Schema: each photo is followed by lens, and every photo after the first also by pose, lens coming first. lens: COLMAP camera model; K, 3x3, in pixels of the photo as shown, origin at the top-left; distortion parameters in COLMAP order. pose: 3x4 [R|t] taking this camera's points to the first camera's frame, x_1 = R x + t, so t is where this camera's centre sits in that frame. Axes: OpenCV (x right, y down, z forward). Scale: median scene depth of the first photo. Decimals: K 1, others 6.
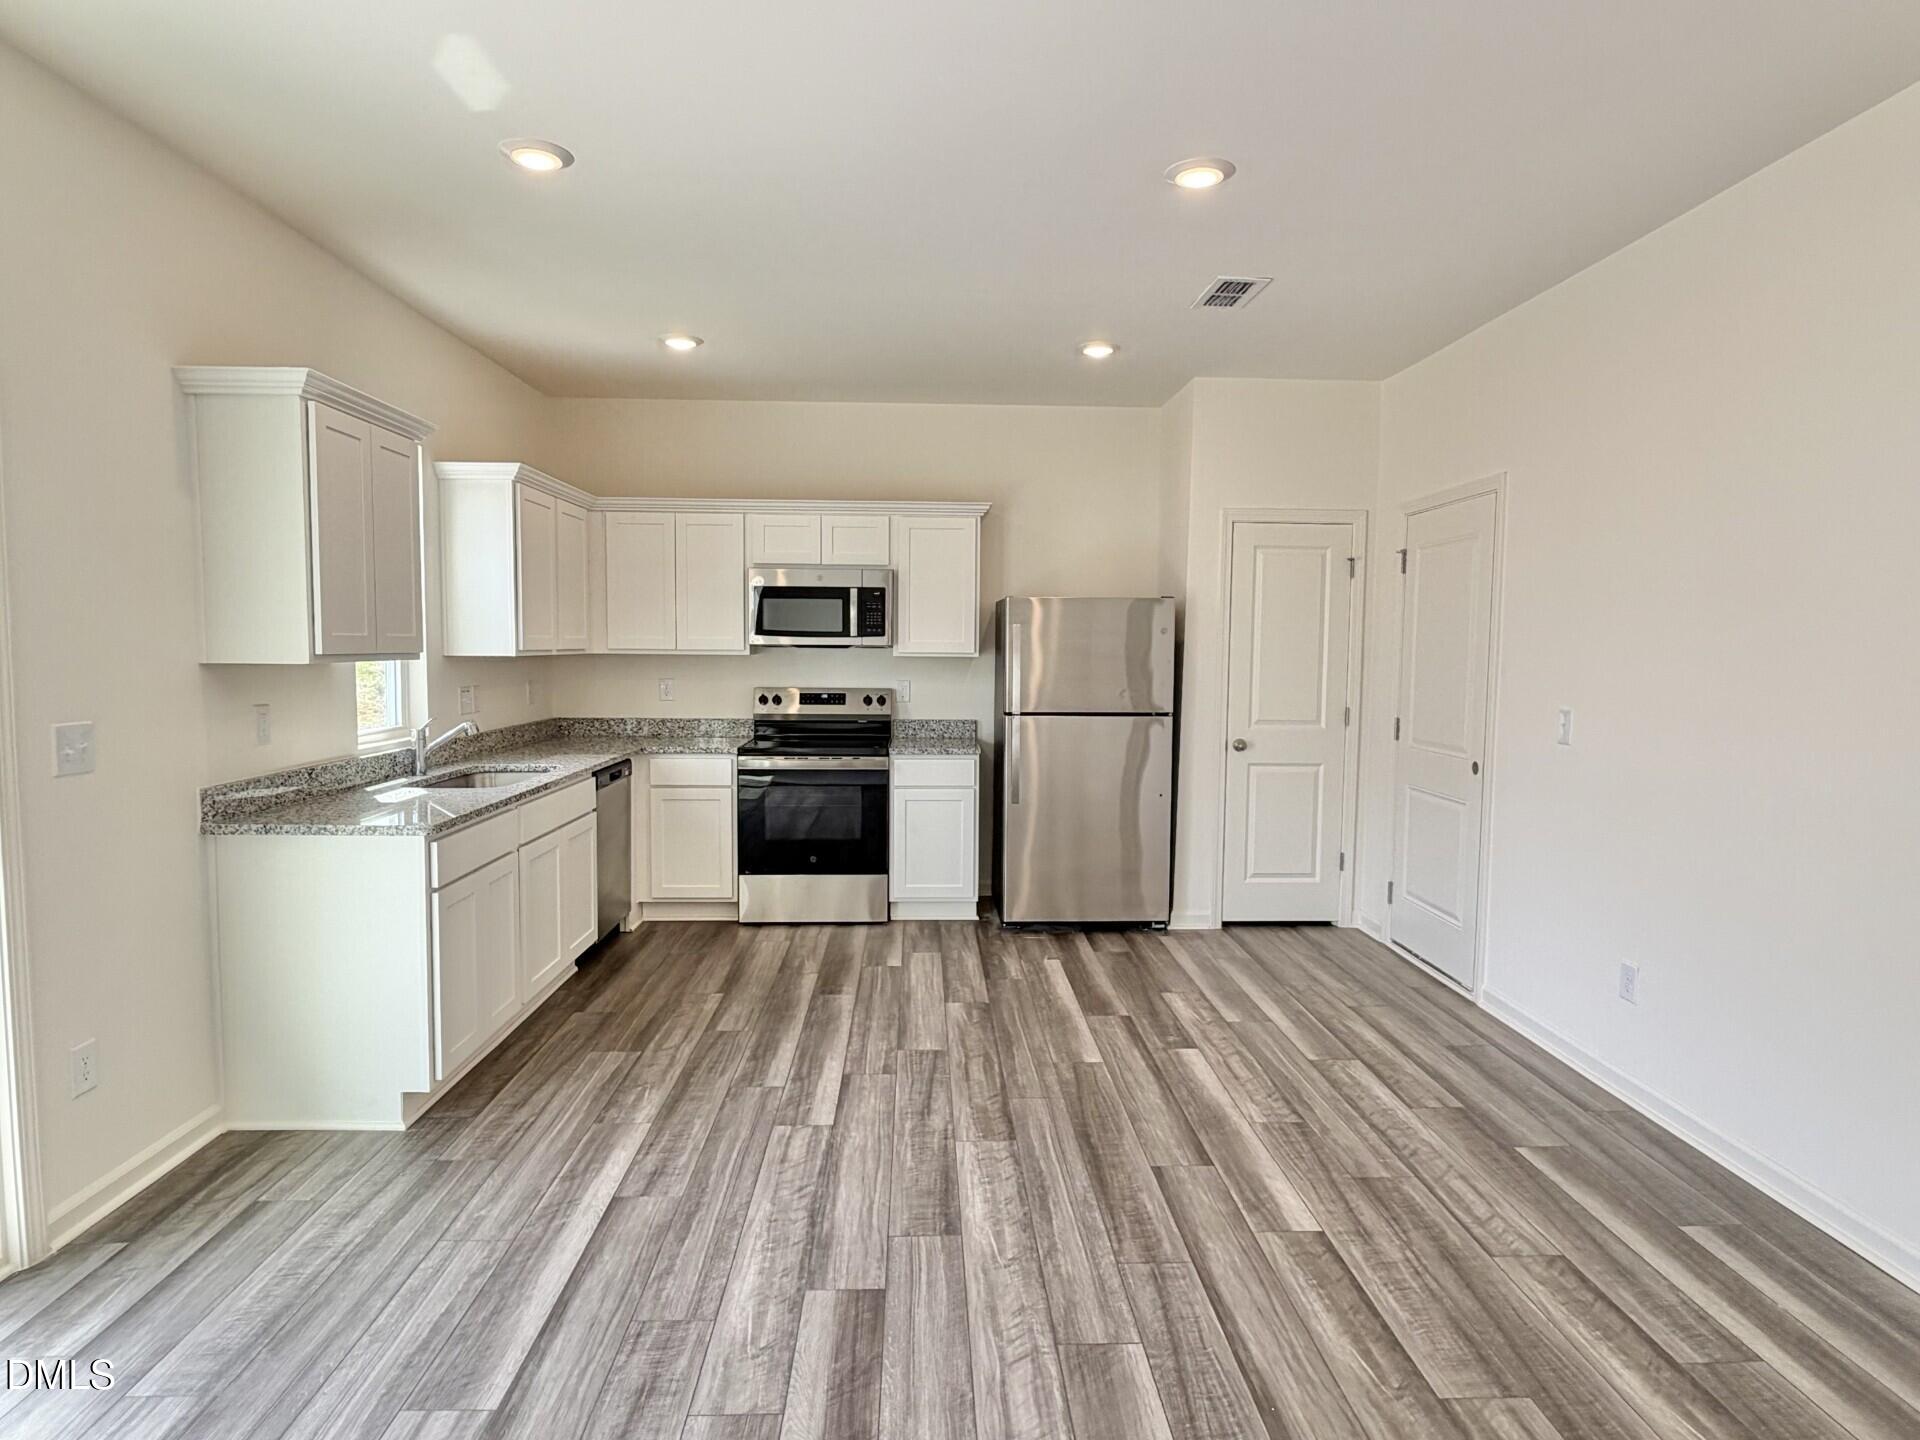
lens RADIAL K [[1090.0, 0, 960.1], [0, 1090.0, 722.0], [0, 0, 1]] dist [-0.003138, 0.000053]
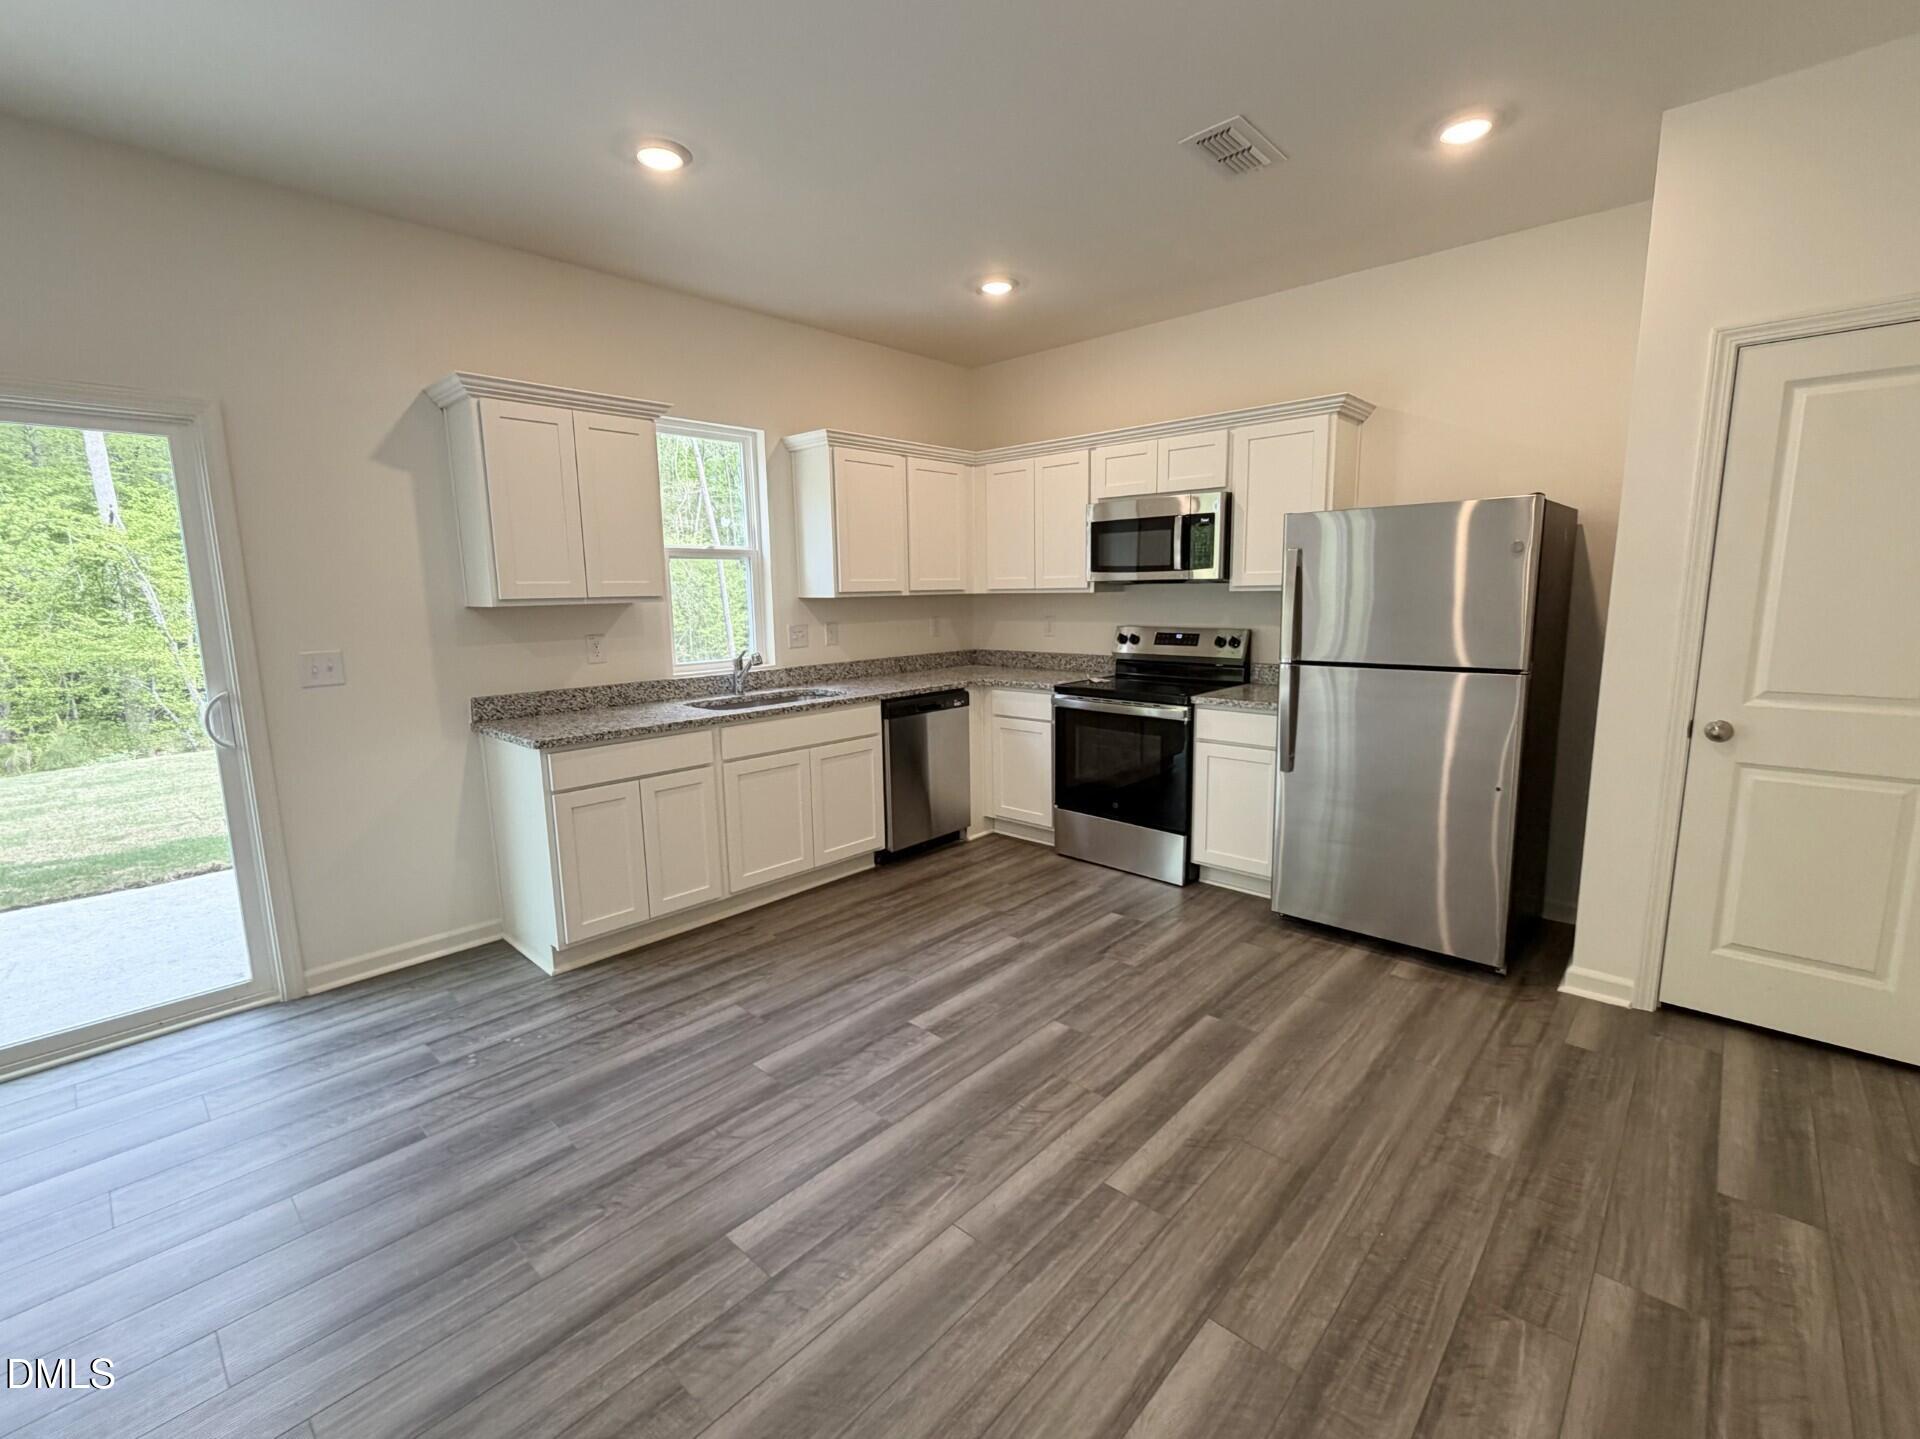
lens RADIAL K [[860.0, 0, 950.7], [0, 860.0, 725.5], [0, 0, 1]] dist [0.002859, 0.000483]
pose [[0.707955, 0.091375, -0.700321, 0.379581], [-0.027448, 0.994406, 0.101998, -0.023931], [0.705724, -0.052988, 0.706503, 0.477398]]
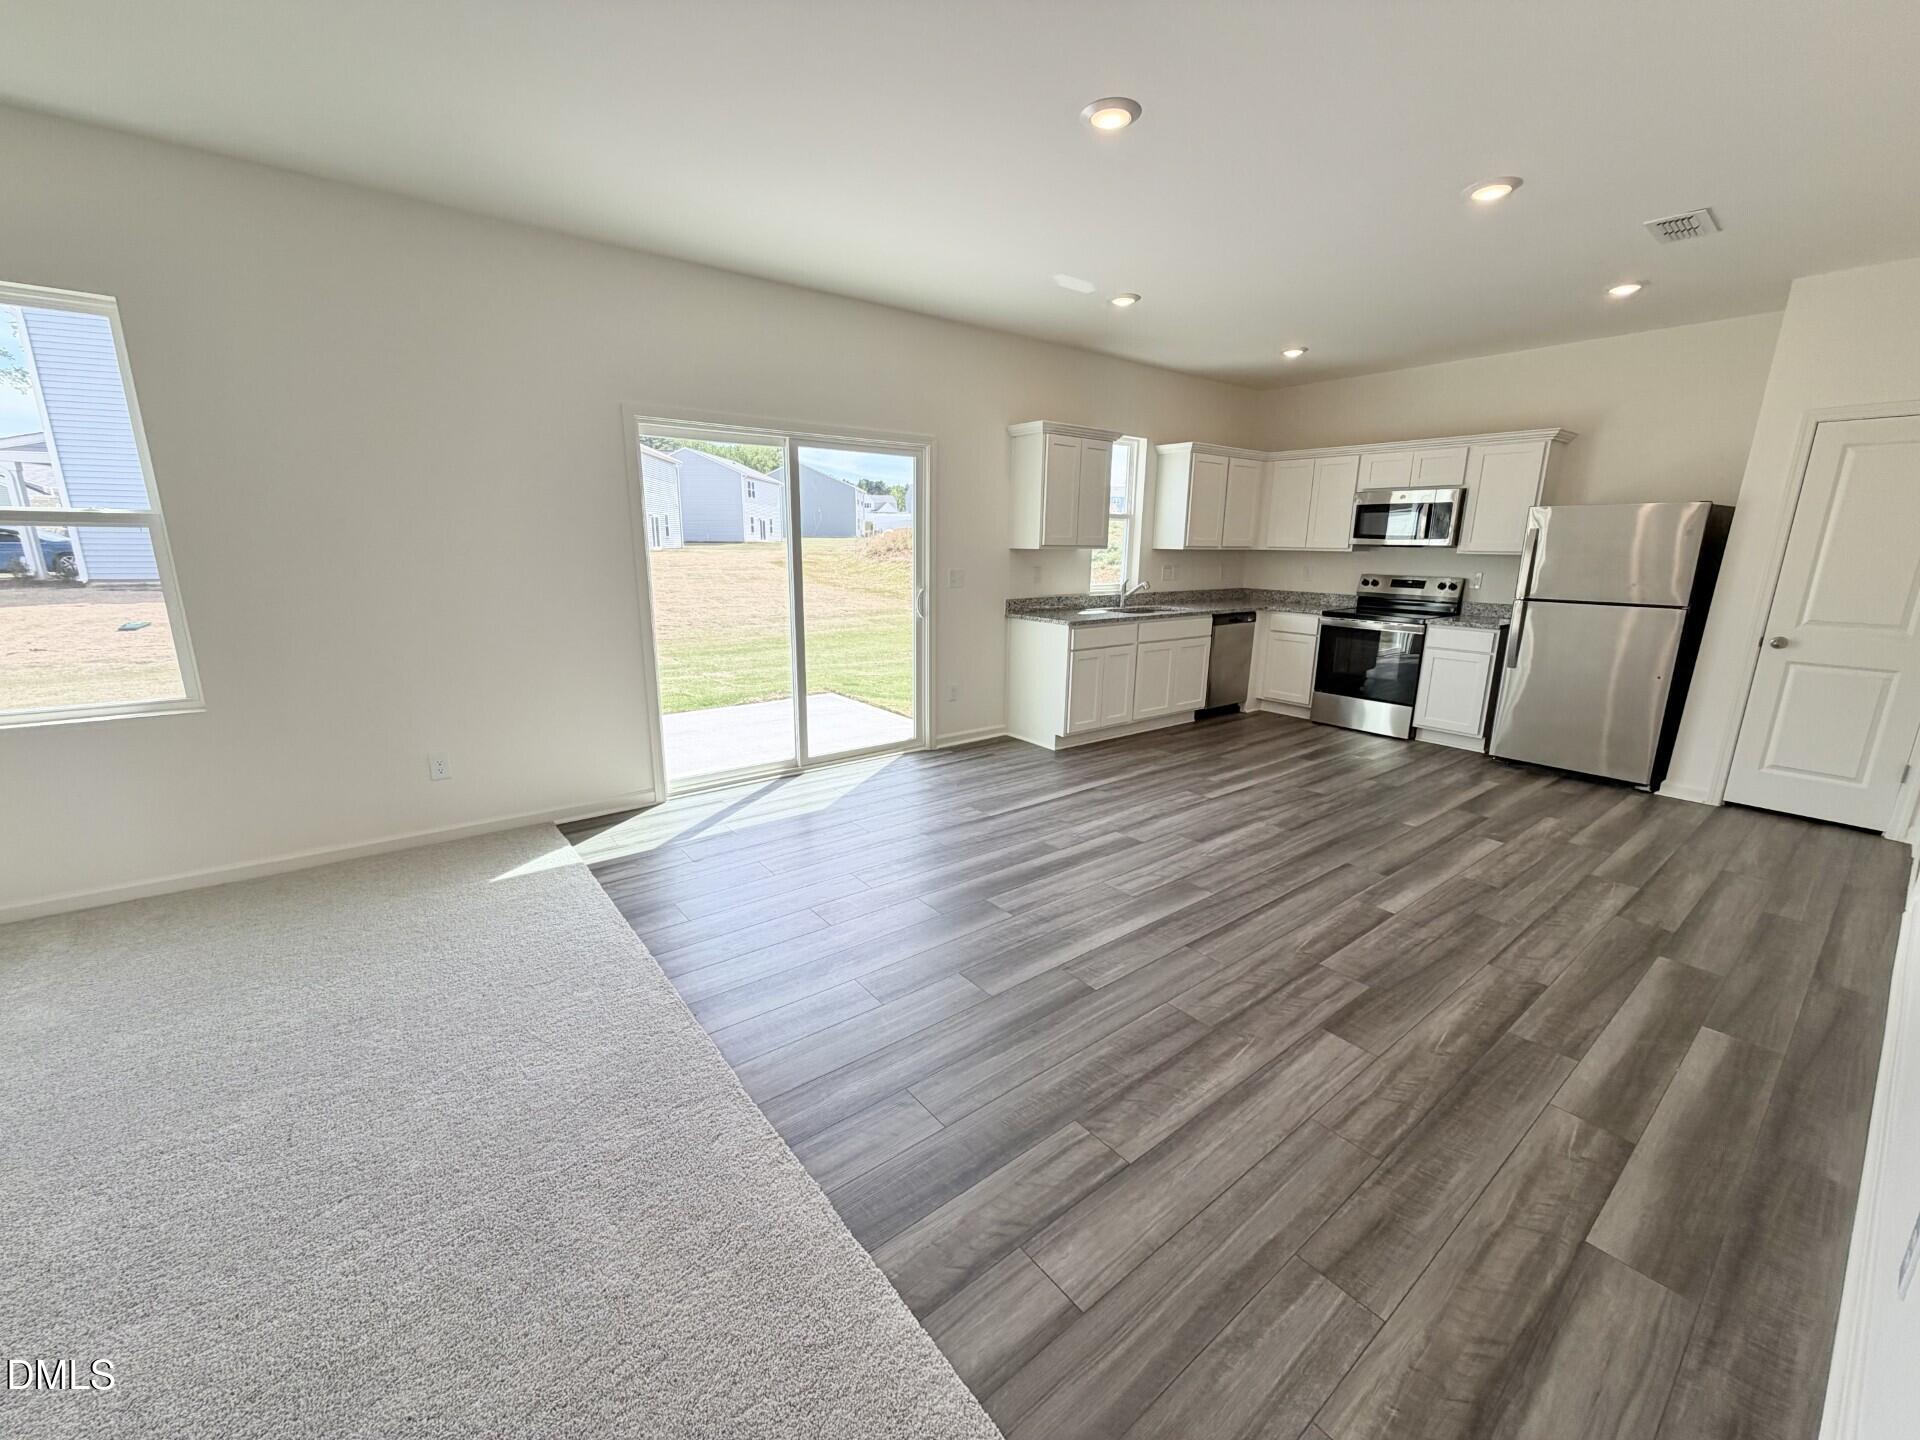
lens RADIAL K [[763.1, 0, 966.2], [0, 763.1, 716.5], [0, 0, 1]] dist [-0.000490, 0.000184]
pose [[0.588406, 0.181096, -0.788024, 0.509410], [-0.066167, 0.982111, 0.176294, 0.017064], [0.805853, -0.051591, 0.589863, -0.098444]]
